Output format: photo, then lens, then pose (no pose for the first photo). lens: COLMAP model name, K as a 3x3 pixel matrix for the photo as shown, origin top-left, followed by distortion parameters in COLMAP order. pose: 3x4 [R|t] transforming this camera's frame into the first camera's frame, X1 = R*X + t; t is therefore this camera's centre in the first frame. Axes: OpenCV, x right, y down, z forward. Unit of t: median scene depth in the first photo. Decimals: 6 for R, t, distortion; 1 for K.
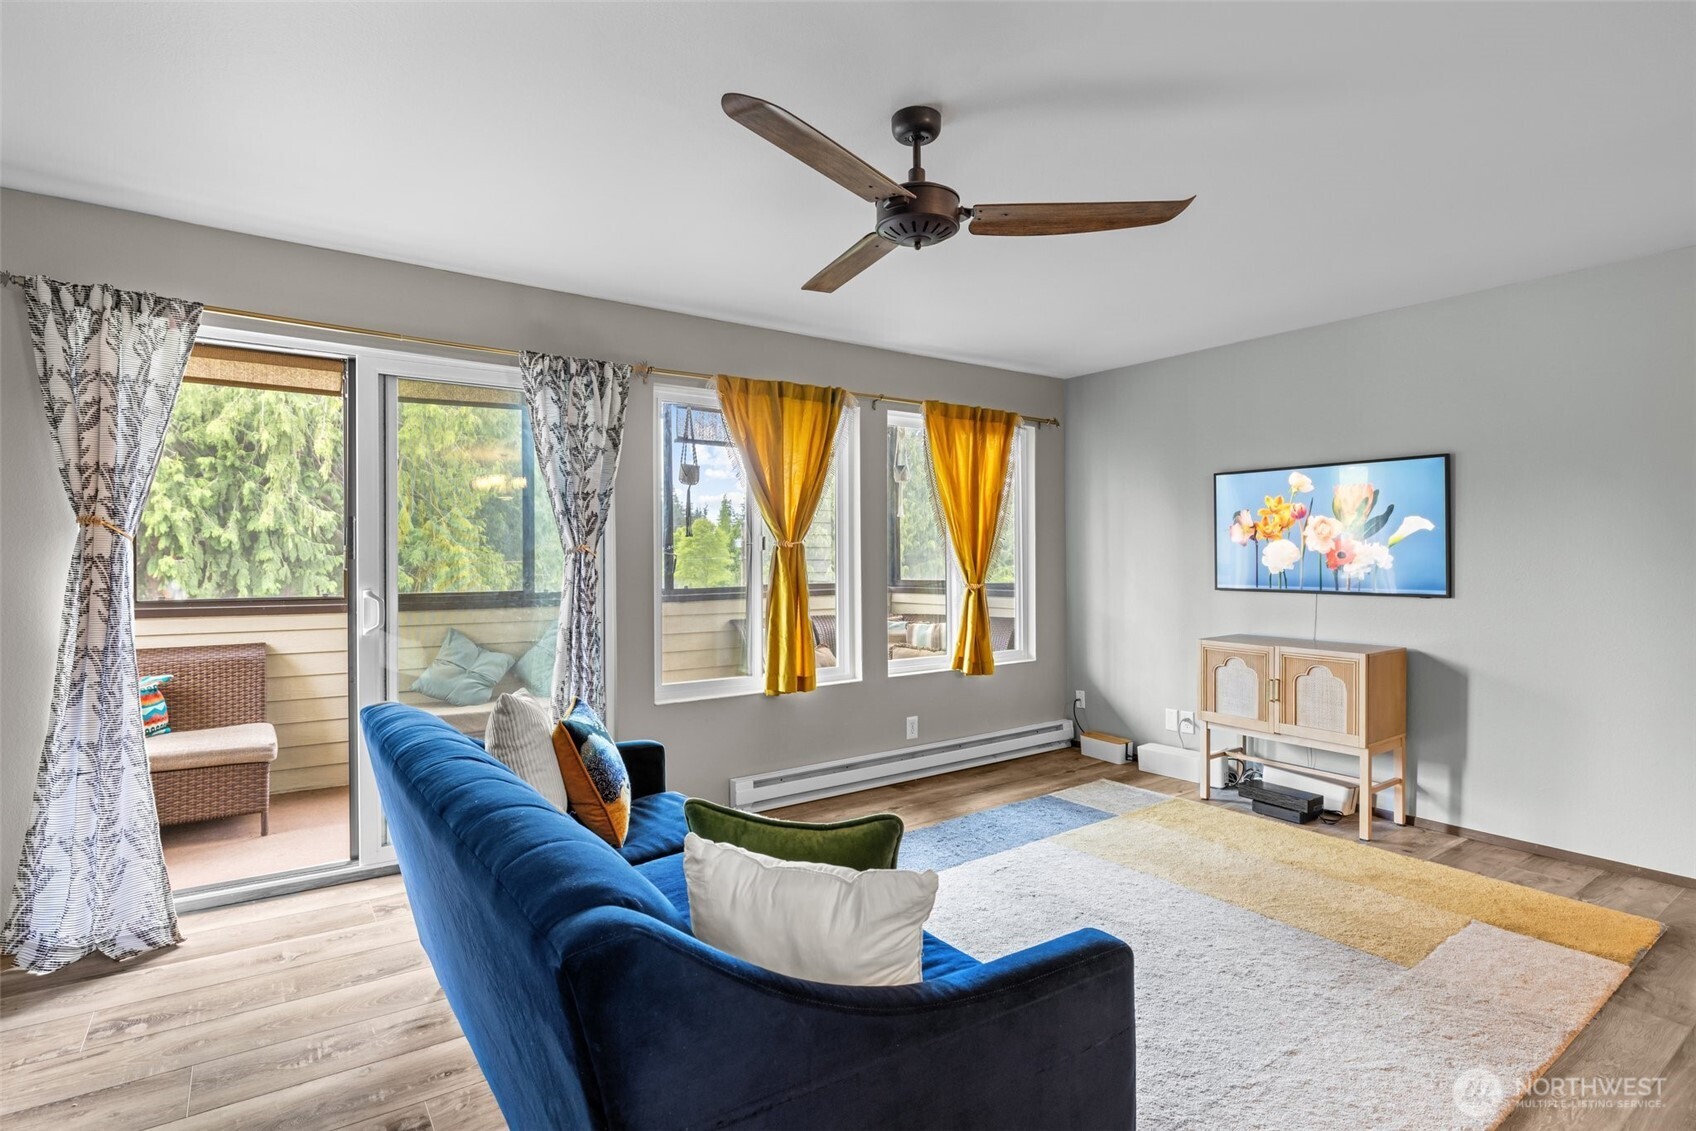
lens RADIAL K [[840.9, 0, 852.2], [0, 840.9, 559.3], [0, 0, 1]] dist [-0.006805, 0.000901]
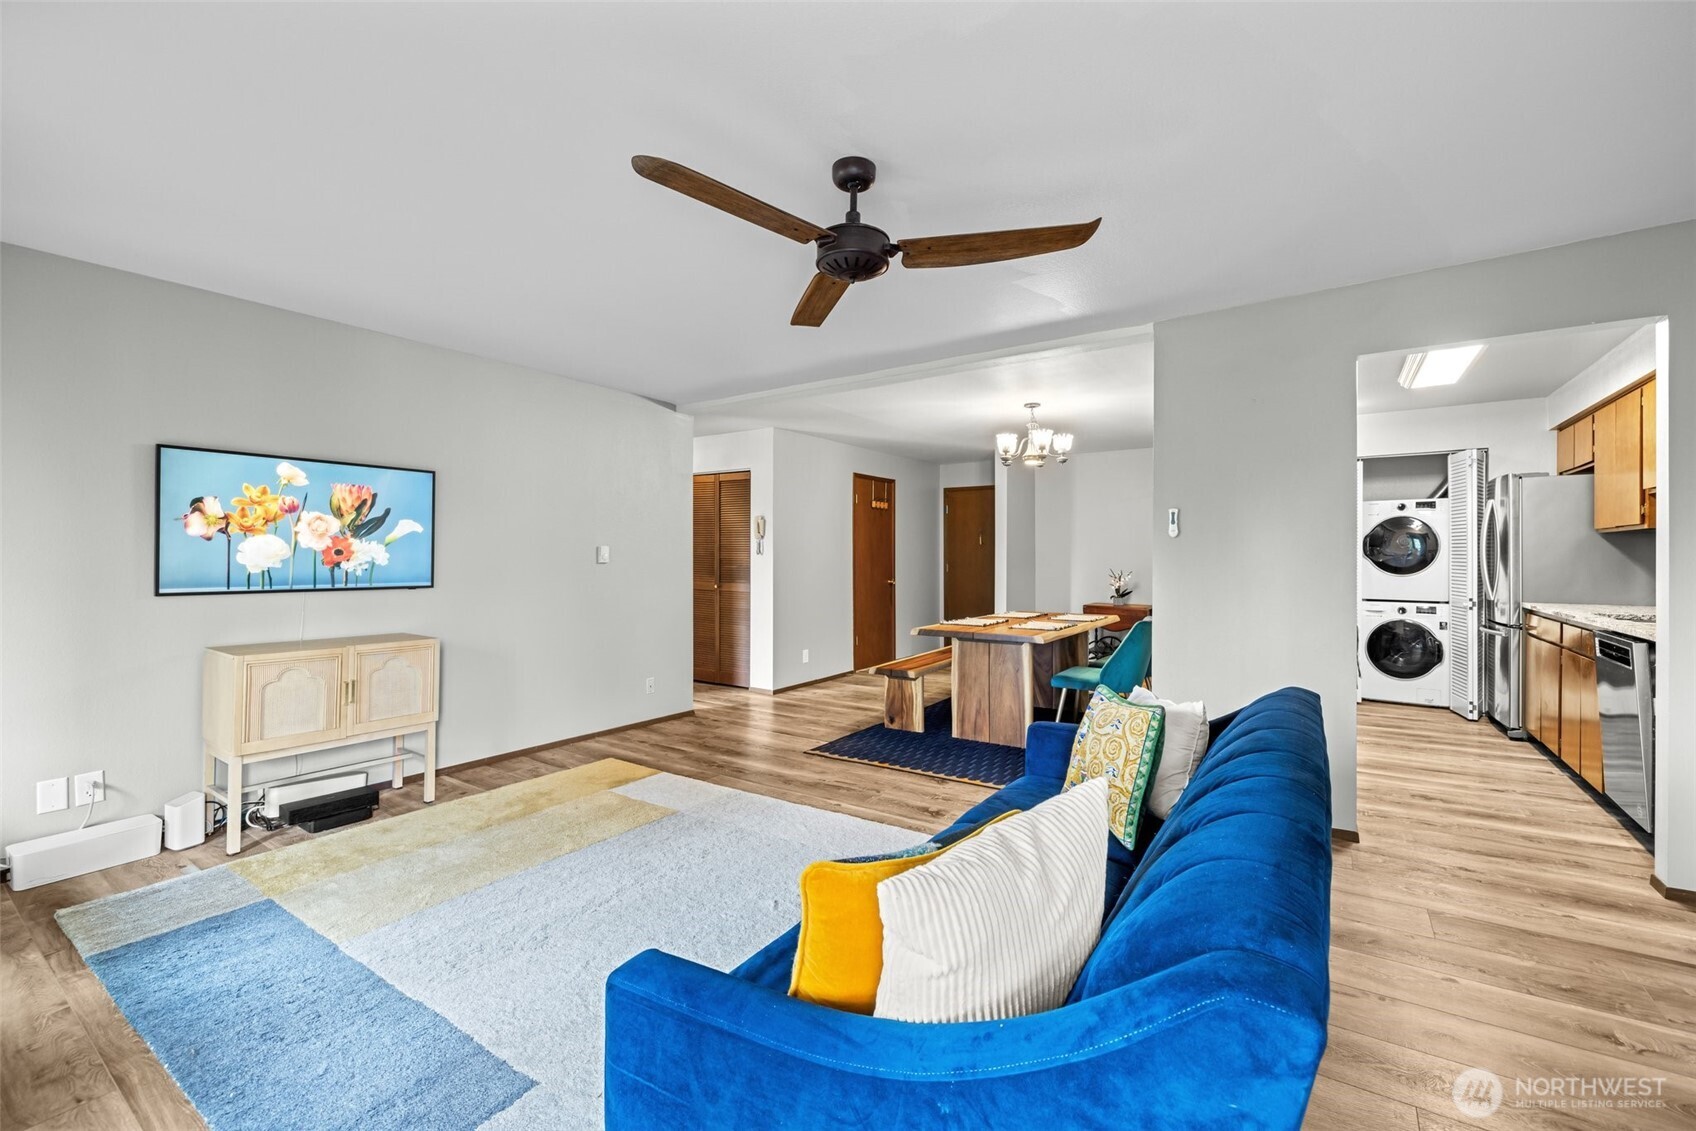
lens RADIAL K [[709.9, 0, 851.2], [0, 709.9, 563.9], [0, 0, 1]] dist [0.000770, 0.000684]
pose [[-0.346220, -0.010481, 0.938095, -0.459960], [-0.002304, 0.999944, 0.010321, -0.001532], [-0.938151, 0.001412, -0.346225, 0.740231]]
